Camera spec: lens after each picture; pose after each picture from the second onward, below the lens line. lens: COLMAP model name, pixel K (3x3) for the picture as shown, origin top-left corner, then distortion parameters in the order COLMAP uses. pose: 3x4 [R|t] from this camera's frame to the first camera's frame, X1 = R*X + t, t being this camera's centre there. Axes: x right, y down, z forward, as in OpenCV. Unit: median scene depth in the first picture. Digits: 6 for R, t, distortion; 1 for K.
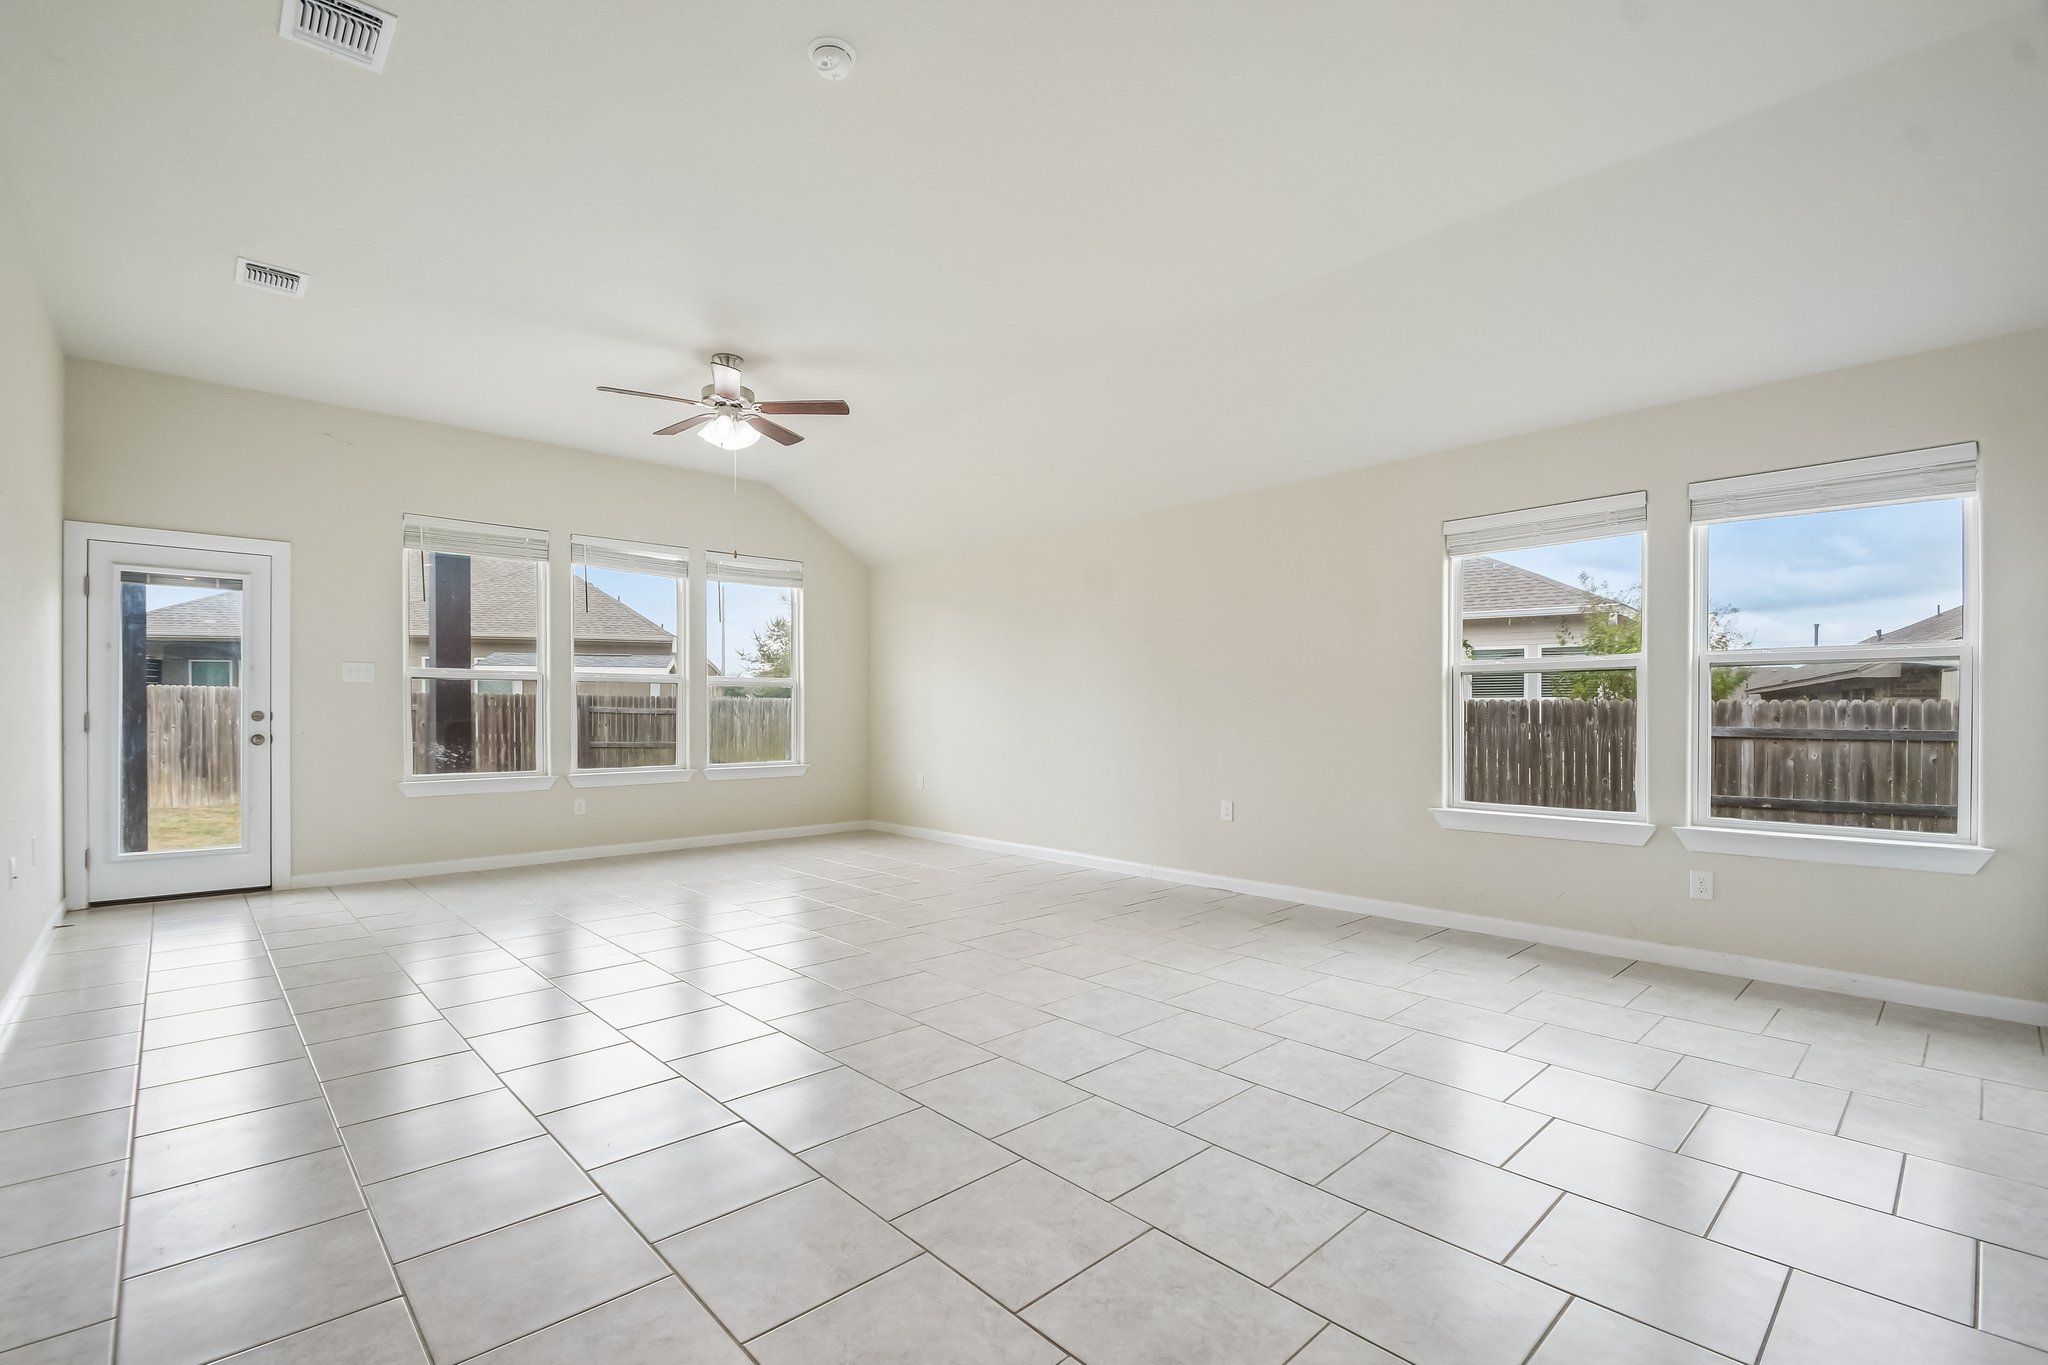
lens RADIAL K [[906.6, 0, 1026.5], [0, 906.6, 700.8], [0, 0, 1]] dist [-0.004633, -0.000724]
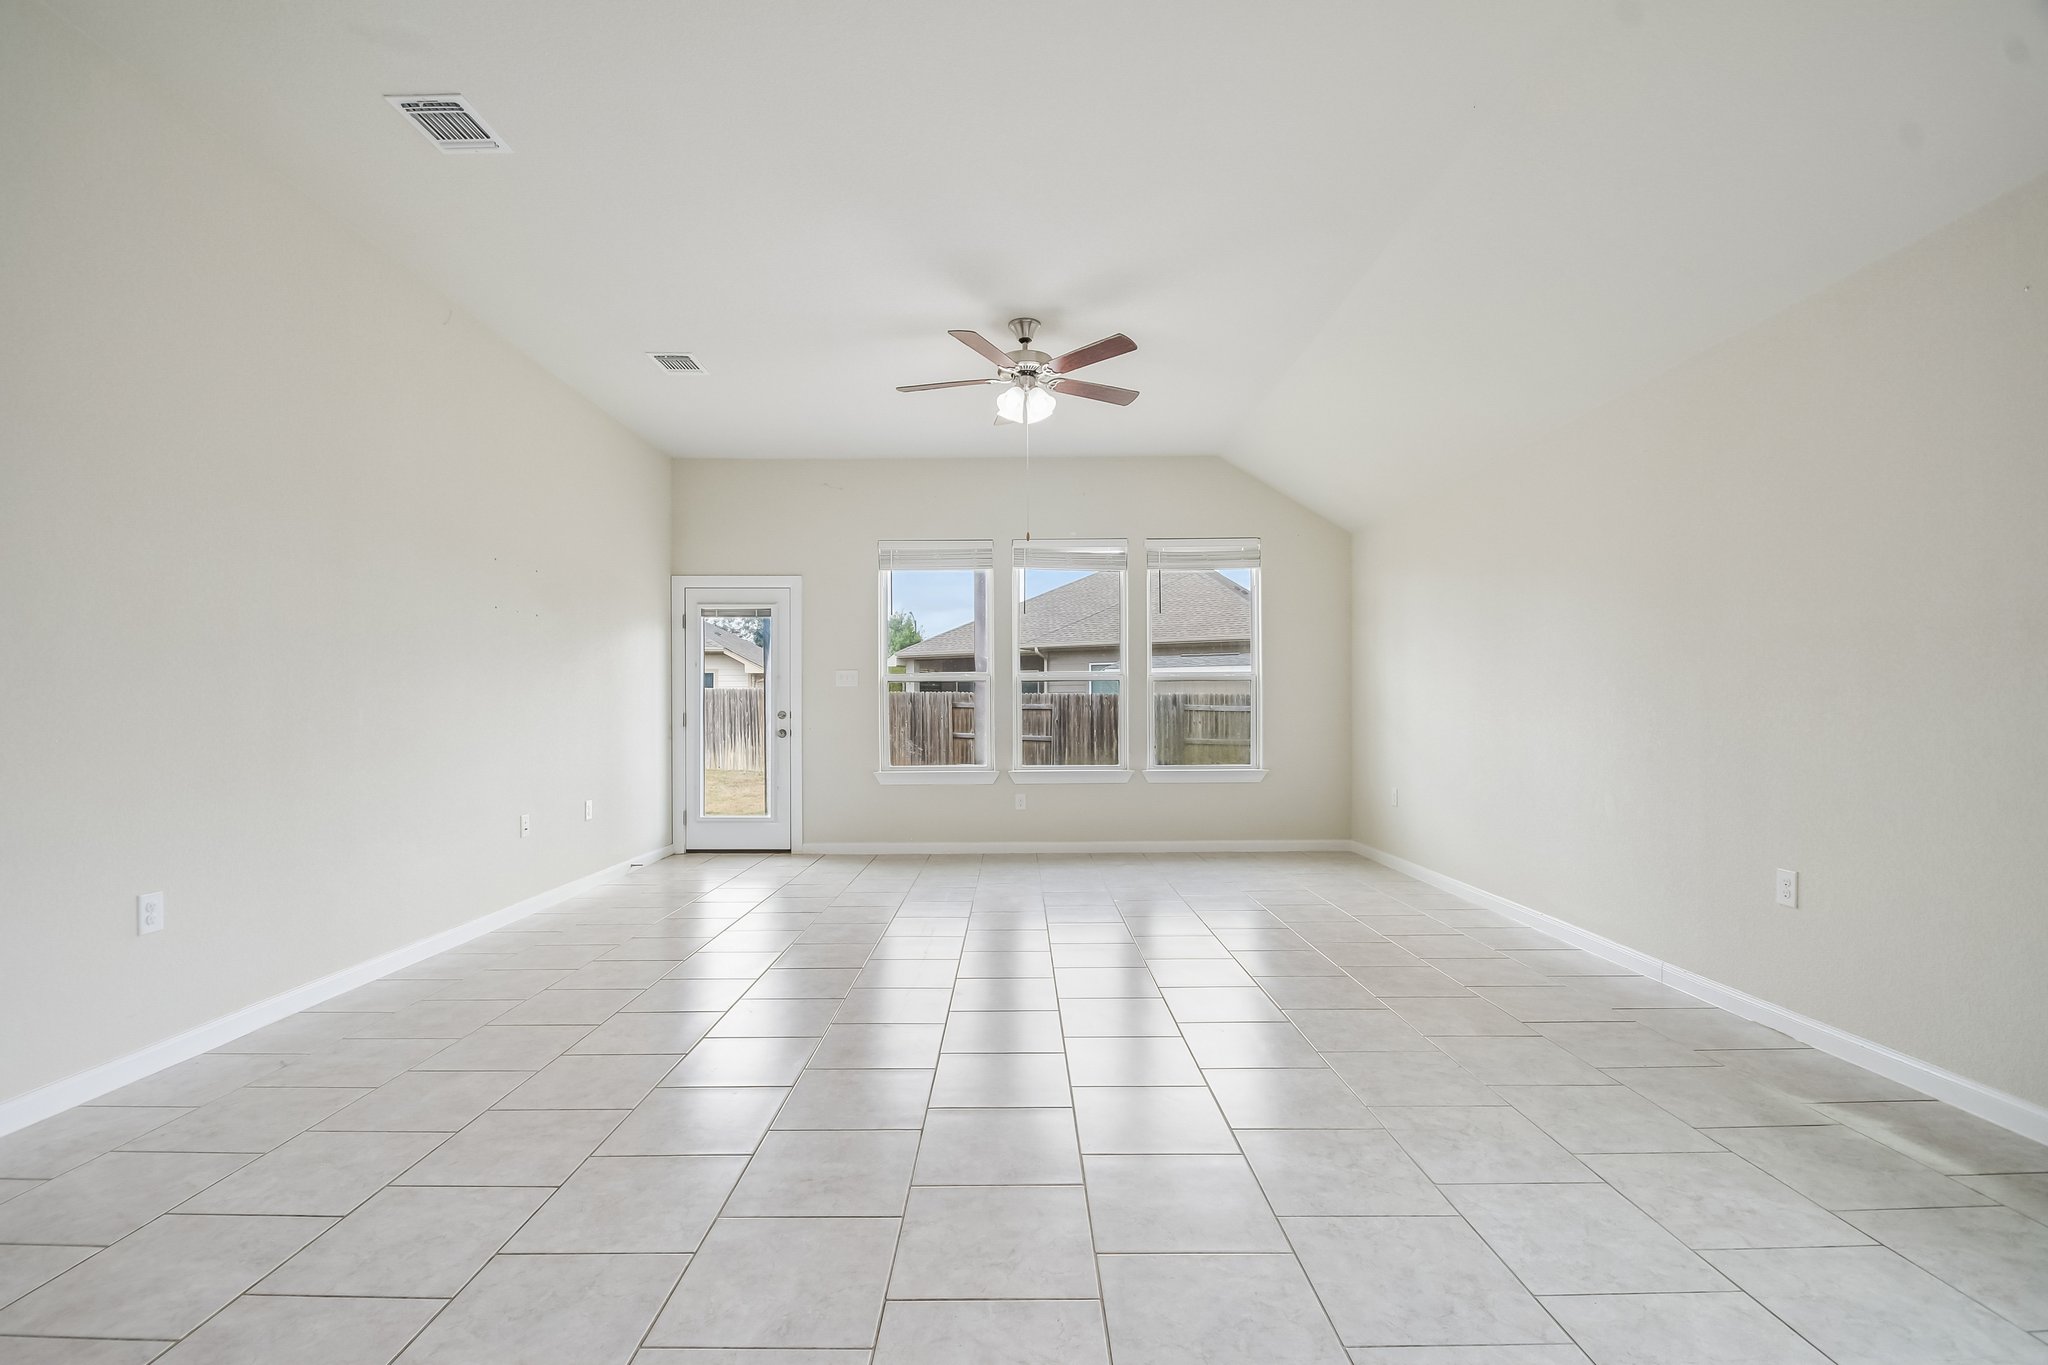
lens RADIAL K [[906.6, 0, 1015.6], [0, 906.6, 704.5], [0, 0, 1]] dist [-0.004633, -0.000724]
pose [[0.729084, -0.008490, -0.684372, 0.194638], [0.013295, 0.999910, 0.001759, 0.003165], [0.684295, -0.010381, 0.729131, 0.219900]]
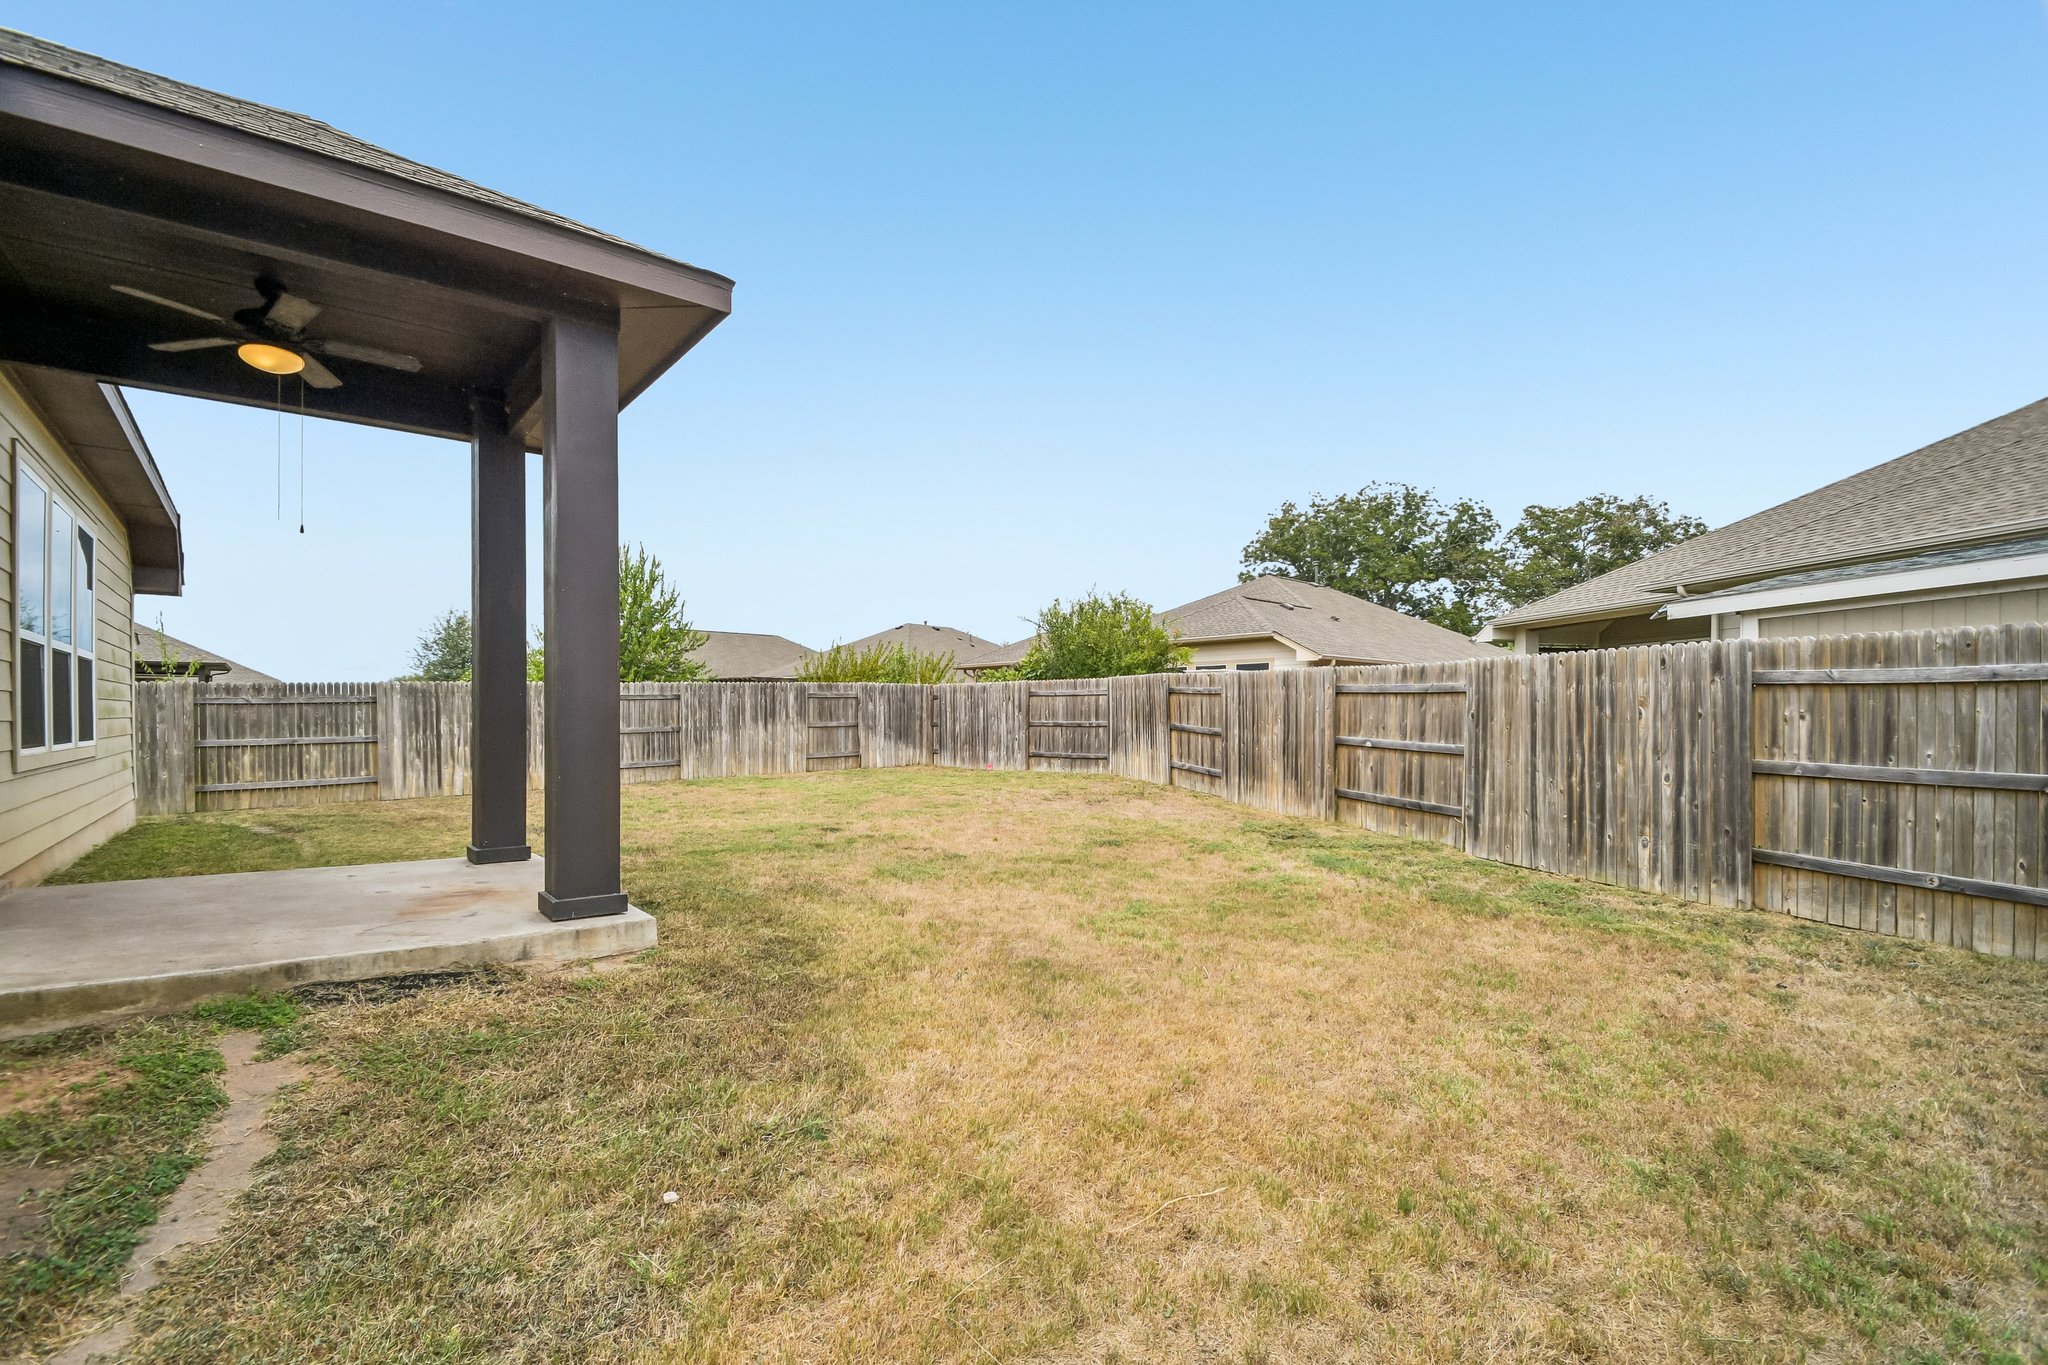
lens RADIAL K [[906.6, 0, 1021.4], [0, 906.6, 718.9], [0, 0, 1]] dist [-0.004633, -0.000724]
pose [[-0.064495, -0.000953, -0.997918, -0.135472], [0.015063, 0.999885, -0.001929, 0.050287], [0.997804, -0.015156, -0.064473, 1.496506]]
